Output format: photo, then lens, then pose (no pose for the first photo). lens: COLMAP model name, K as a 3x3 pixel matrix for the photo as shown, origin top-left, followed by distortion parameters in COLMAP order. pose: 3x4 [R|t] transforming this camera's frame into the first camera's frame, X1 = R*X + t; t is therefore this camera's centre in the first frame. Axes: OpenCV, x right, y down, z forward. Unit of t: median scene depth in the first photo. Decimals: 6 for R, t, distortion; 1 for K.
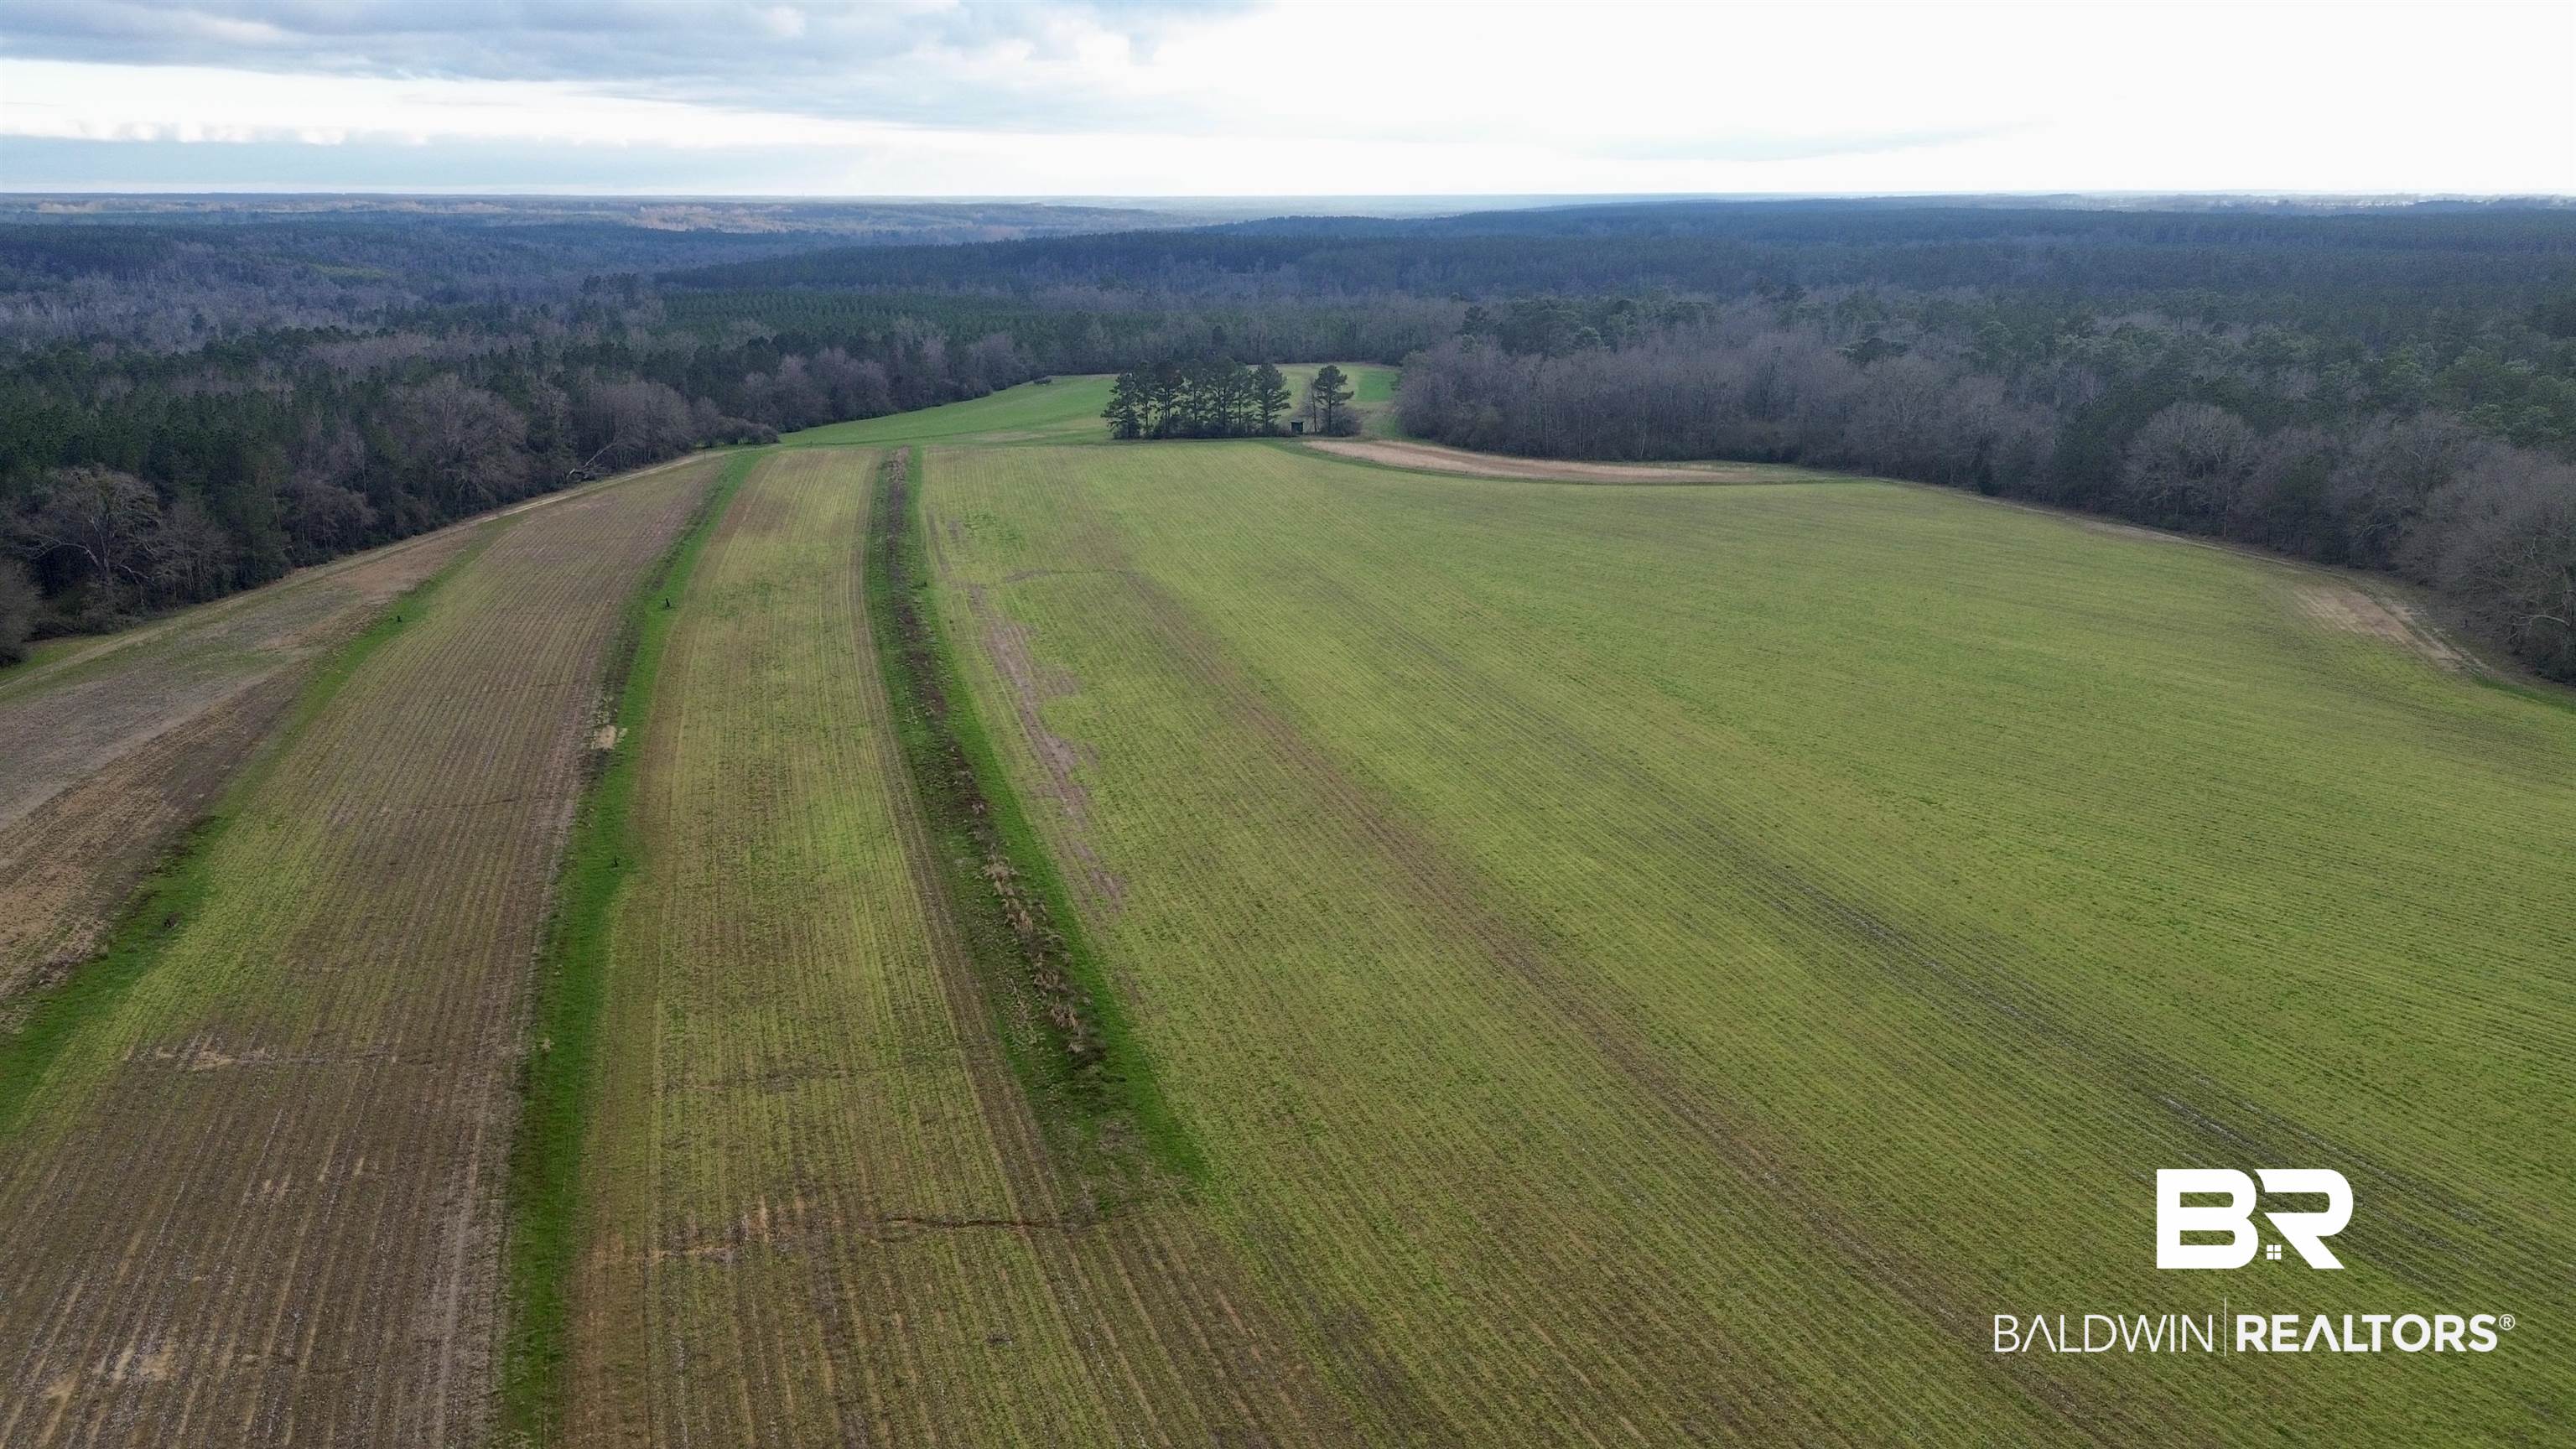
lens RADIAL K [[1802.6, 0, 1254.6], [0, 1802.6, 735.2], [0, 0, 1]] dist [0.088925, -0.077715]
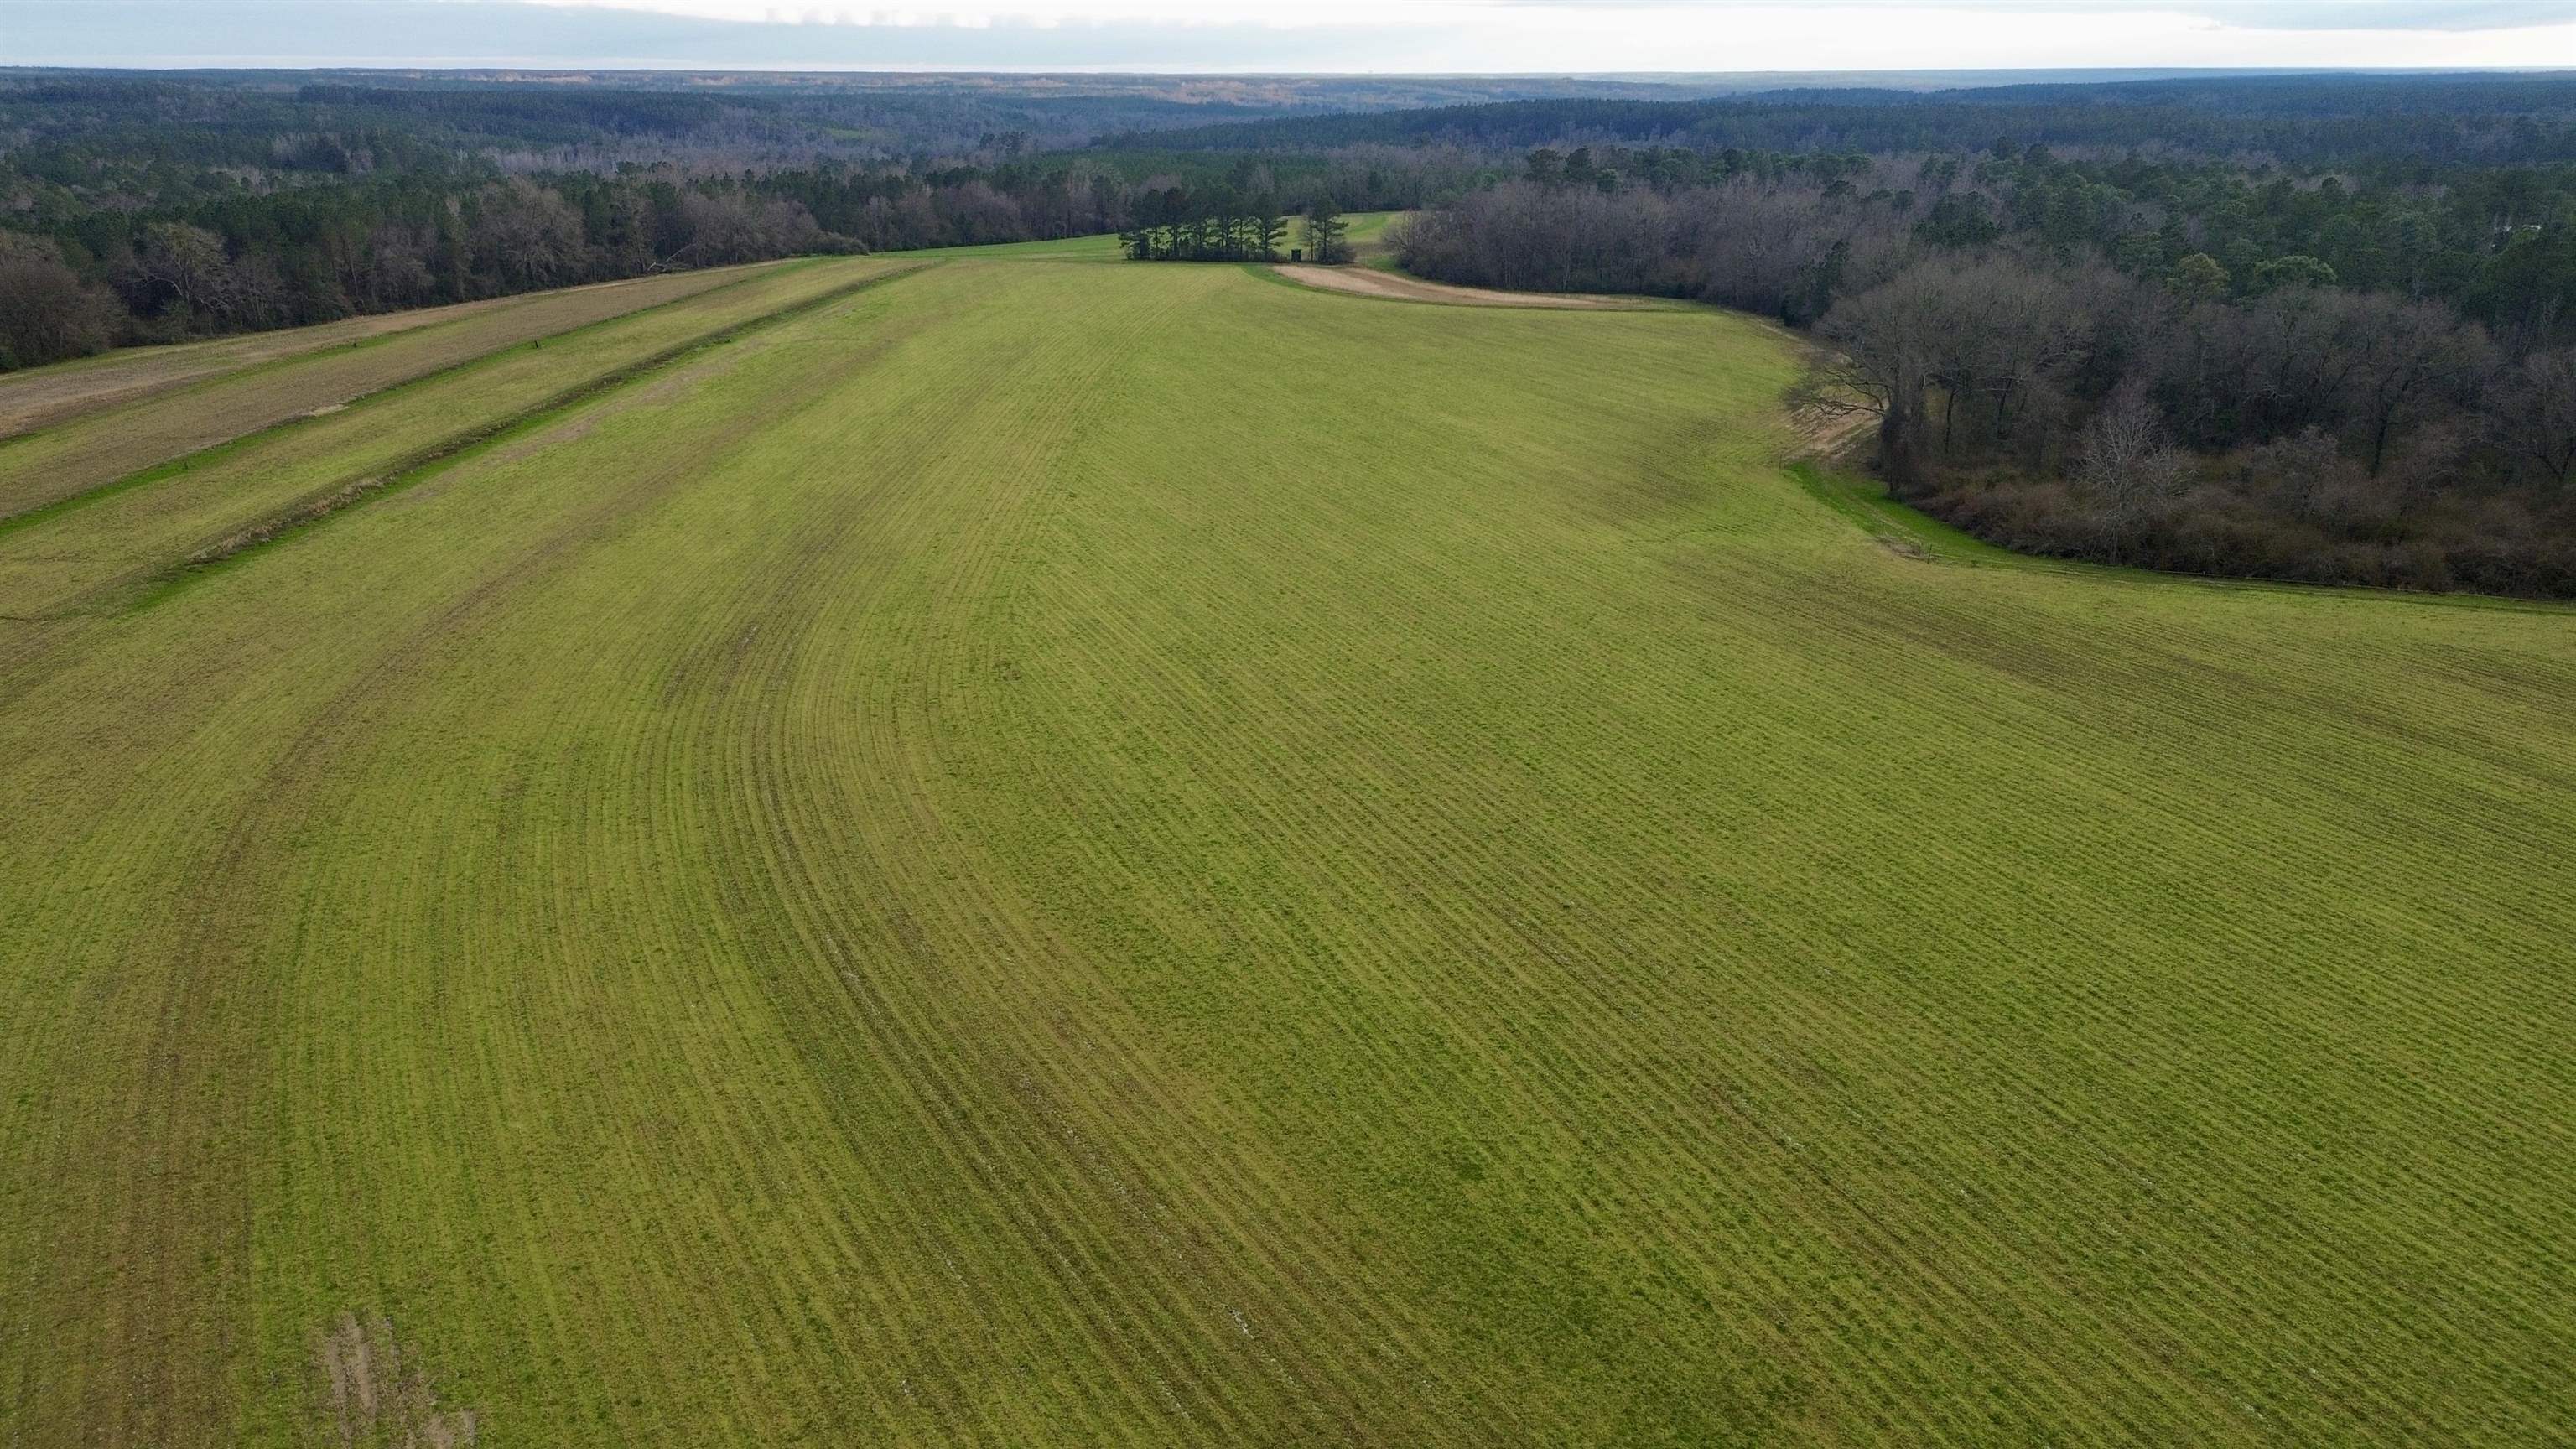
lens RADIAL K [[1802.6, 0, 1254.6], [0, 1802.6, 735.2], [0, 0, 1]] dist [0.088925, -0.077715]
pose [[0.955923, 0.103257, -0.274863, 0.327780], [-0.086421, 0.993602, 0.072707, 0.038230], [0.280612, -0.045749, 0.958730, -0.059902]]
